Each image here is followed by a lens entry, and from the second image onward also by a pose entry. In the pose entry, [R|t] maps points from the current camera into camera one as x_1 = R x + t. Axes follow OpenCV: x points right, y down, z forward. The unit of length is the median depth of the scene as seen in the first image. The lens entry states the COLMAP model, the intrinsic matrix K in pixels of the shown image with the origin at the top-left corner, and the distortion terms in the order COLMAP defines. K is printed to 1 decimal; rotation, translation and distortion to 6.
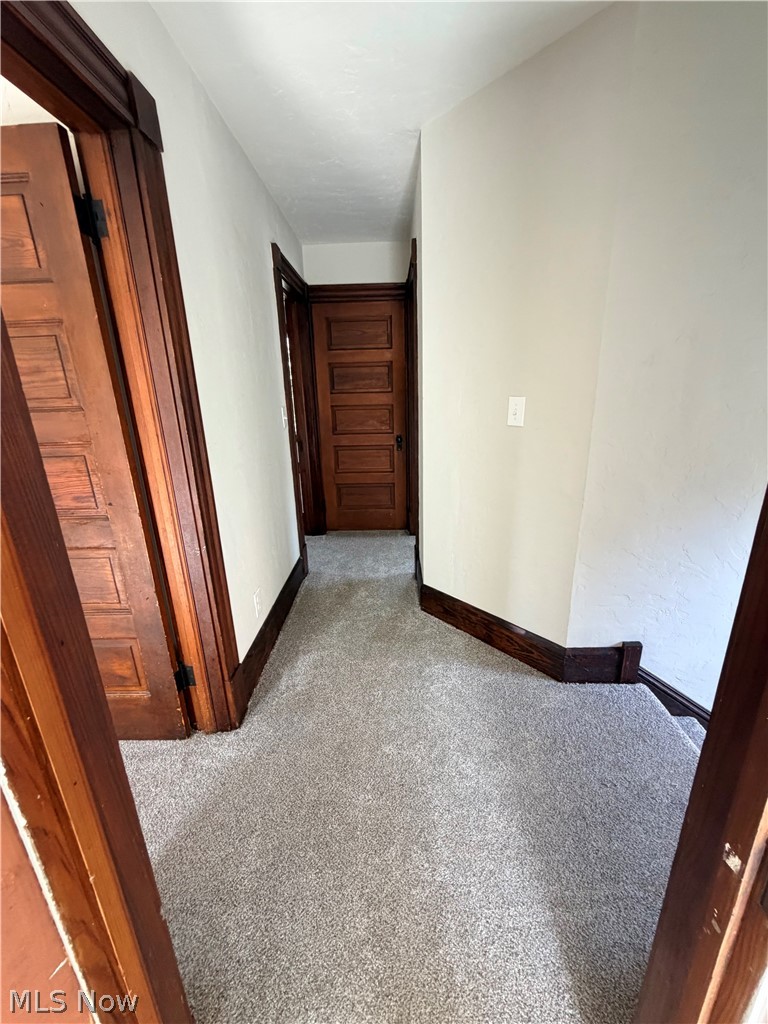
lens RADIAL K [[413.0, 0, 385.0], [0, 413.0, 510.8], [0, 0, 1]] dist [0.002717, 0.000459]
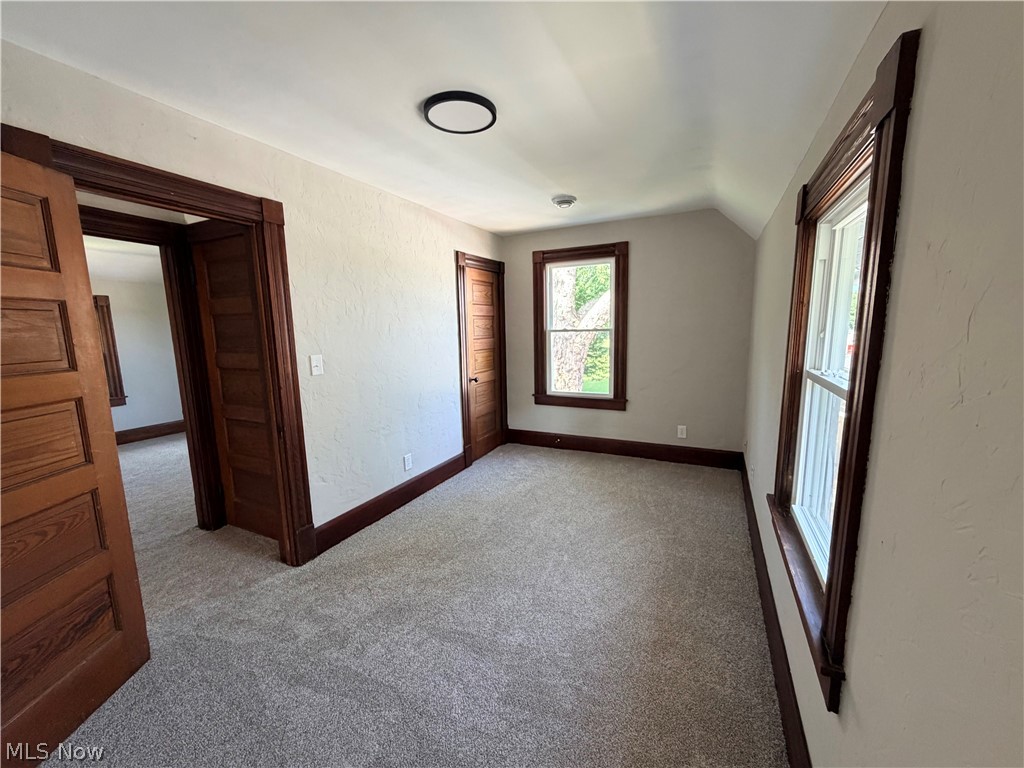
lens RADIAL K [[413.0, 0, 511.6], [0, 413.0, 388.6], [0, 0, 1]] dist [0.002717, 0.000459]
pose [[0.909657, 0.071870, -0.409095, 0.651816], [-0.129172, 0.985027, -0.114174, -0.184083], [0.394764, 0.156703, 0.905320, 0.493859]]
